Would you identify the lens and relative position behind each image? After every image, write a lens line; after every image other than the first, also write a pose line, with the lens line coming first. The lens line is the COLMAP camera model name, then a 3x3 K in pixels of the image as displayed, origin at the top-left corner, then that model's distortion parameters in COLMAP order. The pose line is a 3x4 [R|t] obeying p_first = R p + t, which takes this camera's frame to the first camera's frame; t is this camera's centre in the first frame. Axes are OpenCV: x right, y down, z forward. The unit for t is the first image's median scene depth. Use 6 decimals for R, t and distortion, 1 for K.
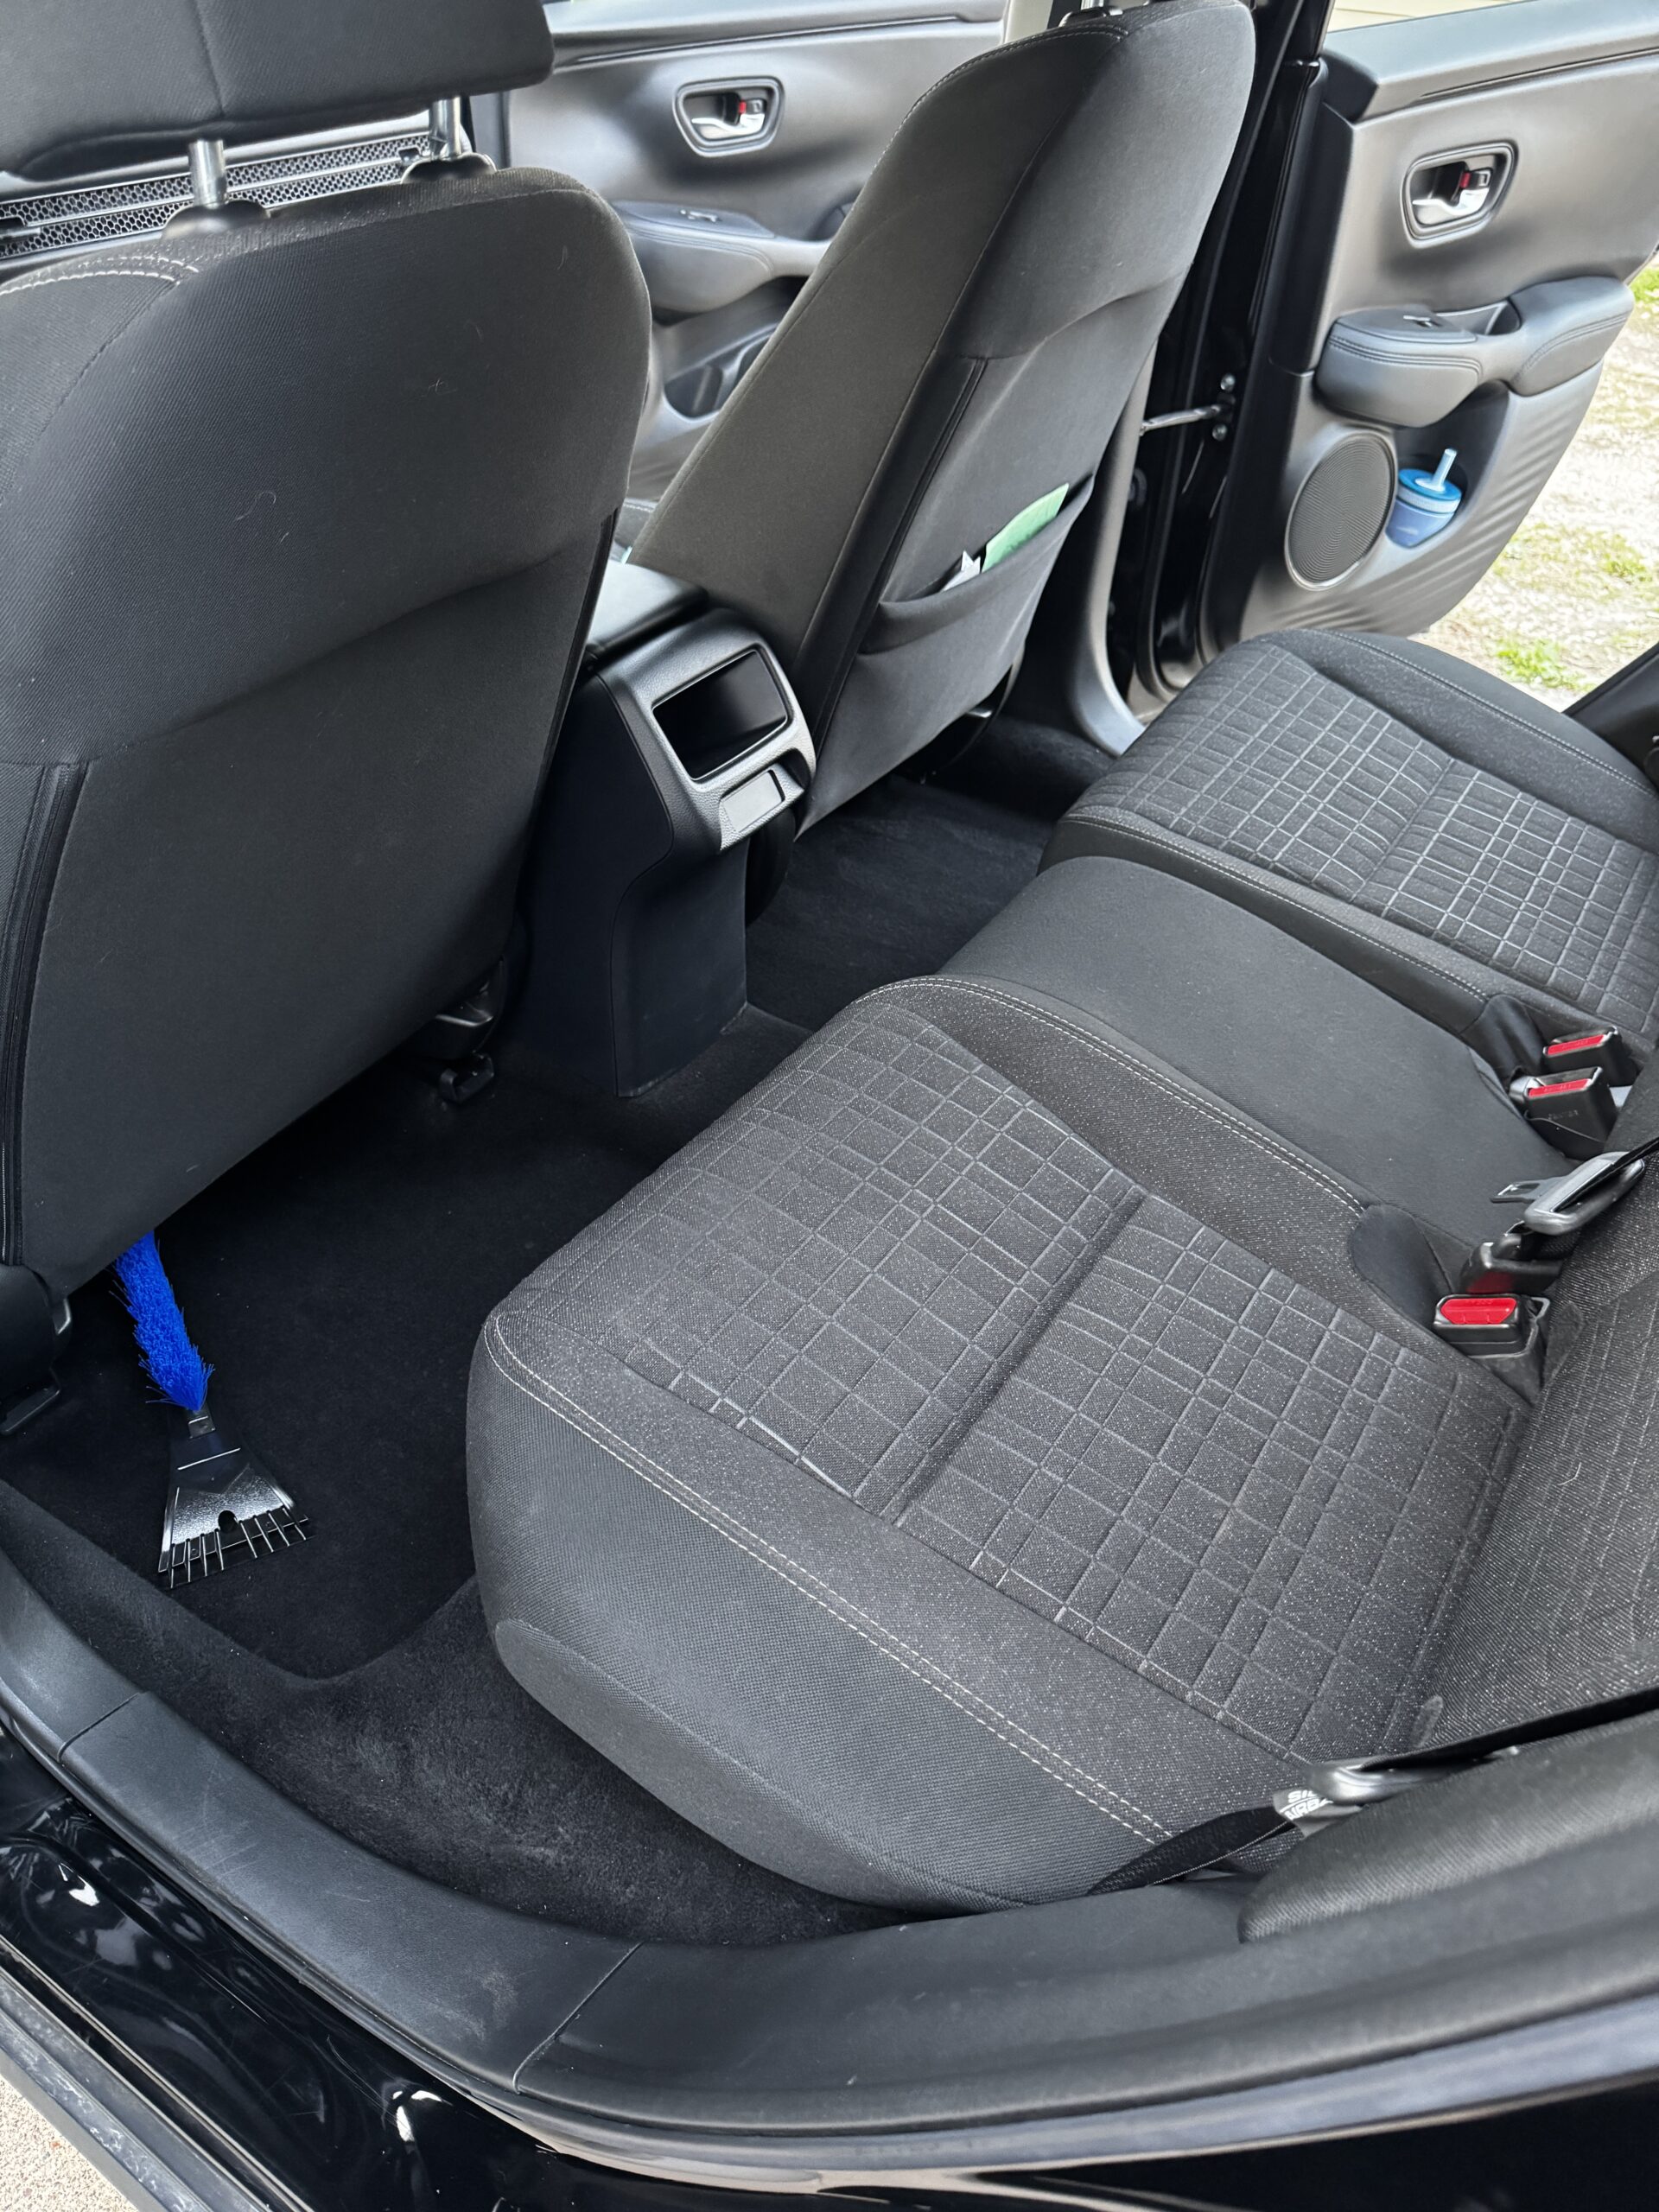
lens RADIAL K [[1561.0, 0, 831.2], [0, 1561.0, 1120.9], [0, 0, 1]] dist [0.028622, -0.045499]
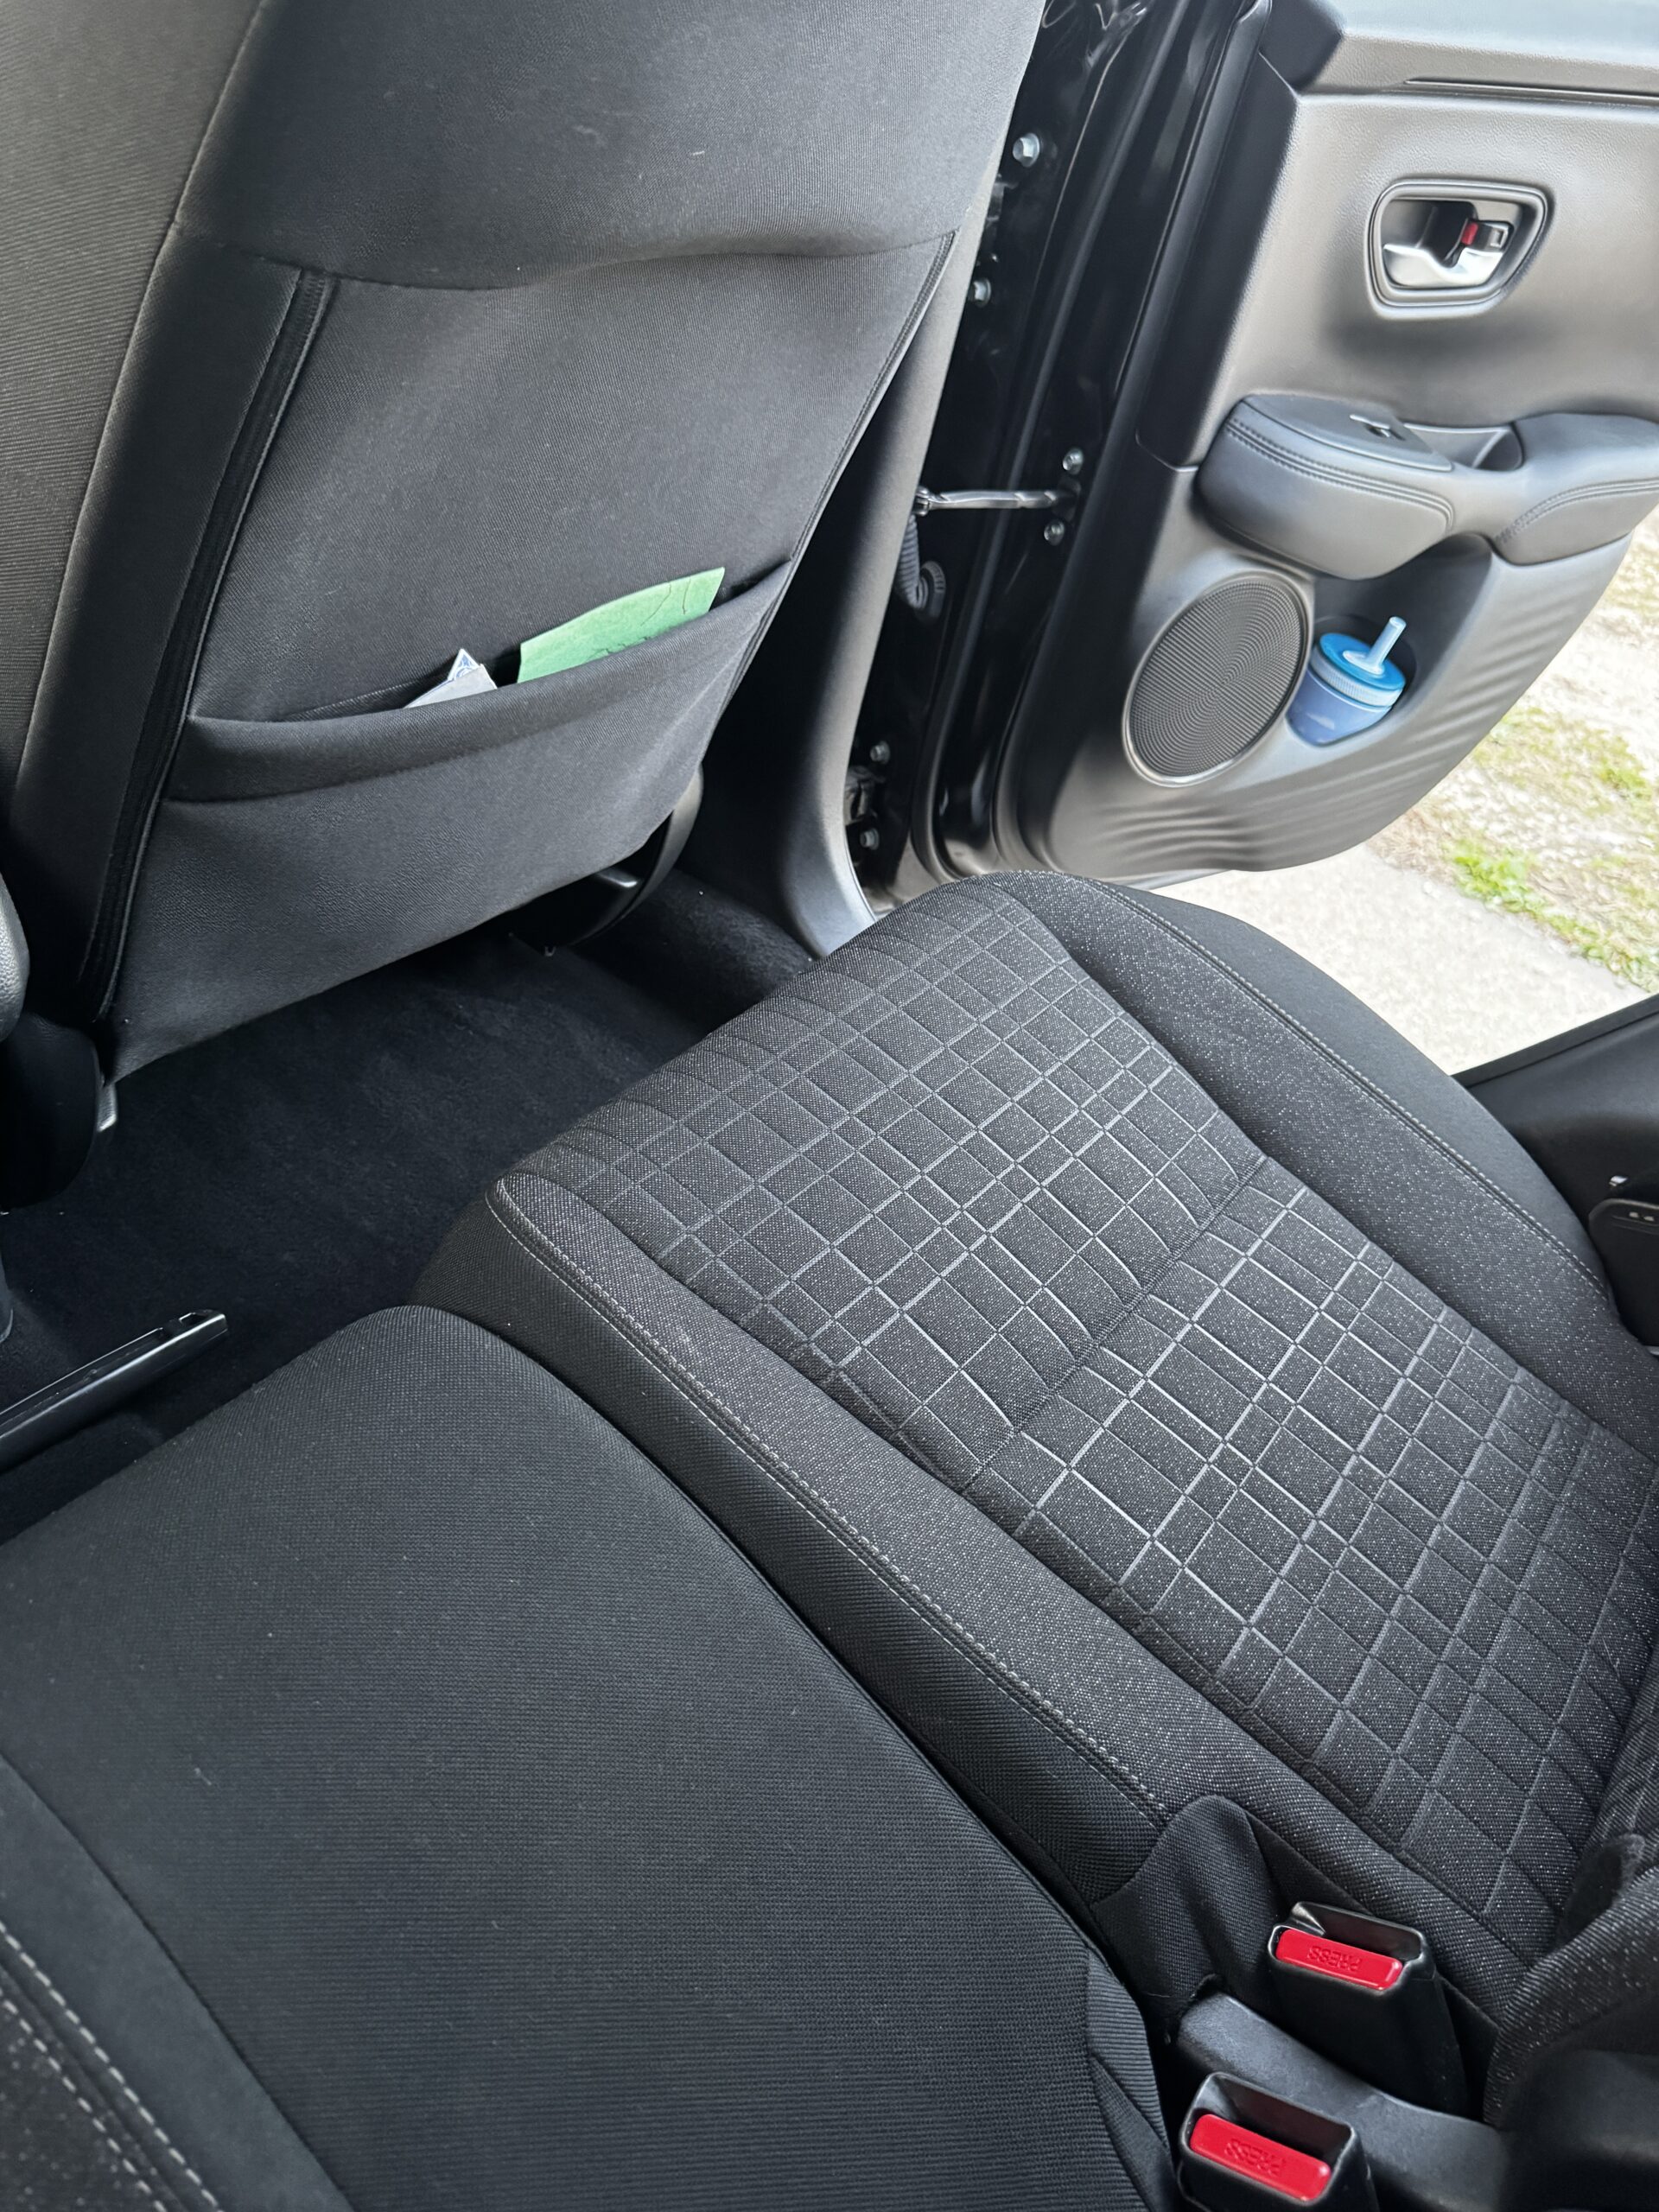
lens RADIAL K [[1561.0, 0, 835.0], [0, 1561.0, 1069.5], [0, 0, 1]] dist [0.028622, -0.045499]
pose [[0.983873, 0.176119, 0.031244, 0.238199], [-0.174522, 0.983479, -0.048077, -0.225691], [-0.039195, 0.041849, 0.998355, 0.472950]]
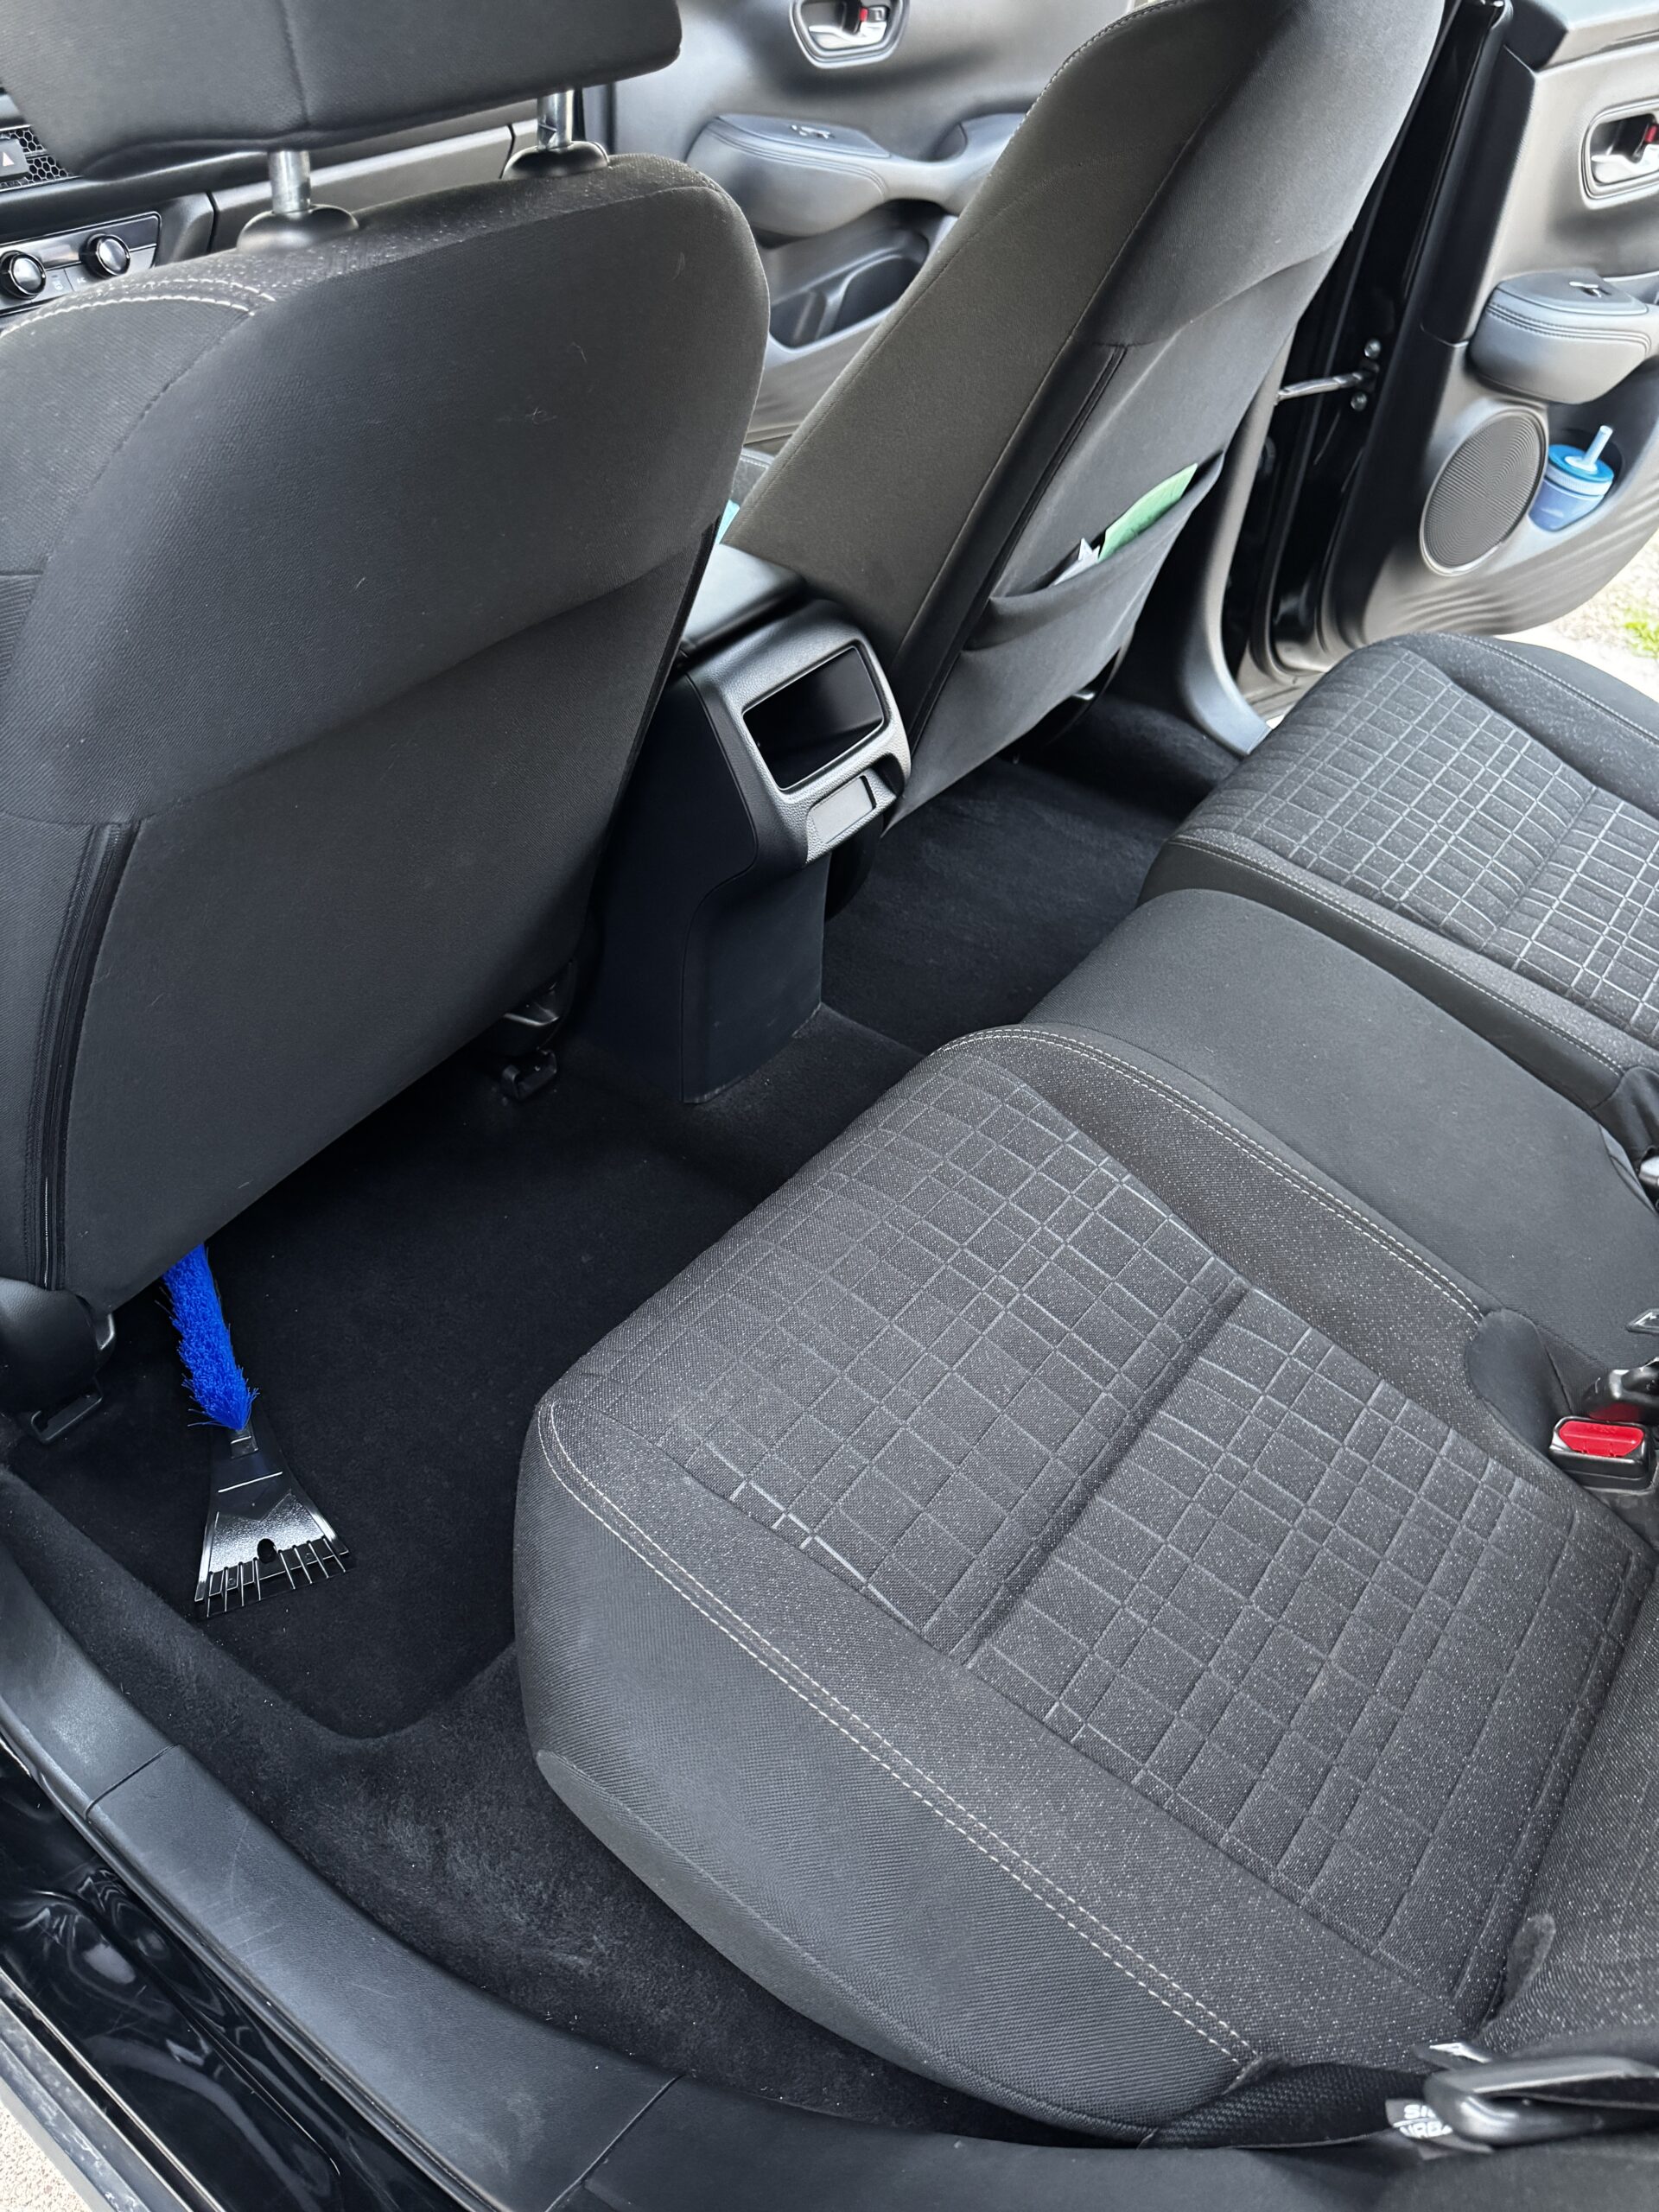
lens RADIAL K [[1561.0, 0, 819.6], [0, 1561.0, 1117.6], [0, 0, 1]] dist [0.028622, -0.045499]
pose [[0.997671, 0.056262, -0.038560, -0.016666], [-0.054054, 0.996962, 0.056088, -0.068489], [0.041599, -0.053873, 0.997681, 0.047547]]
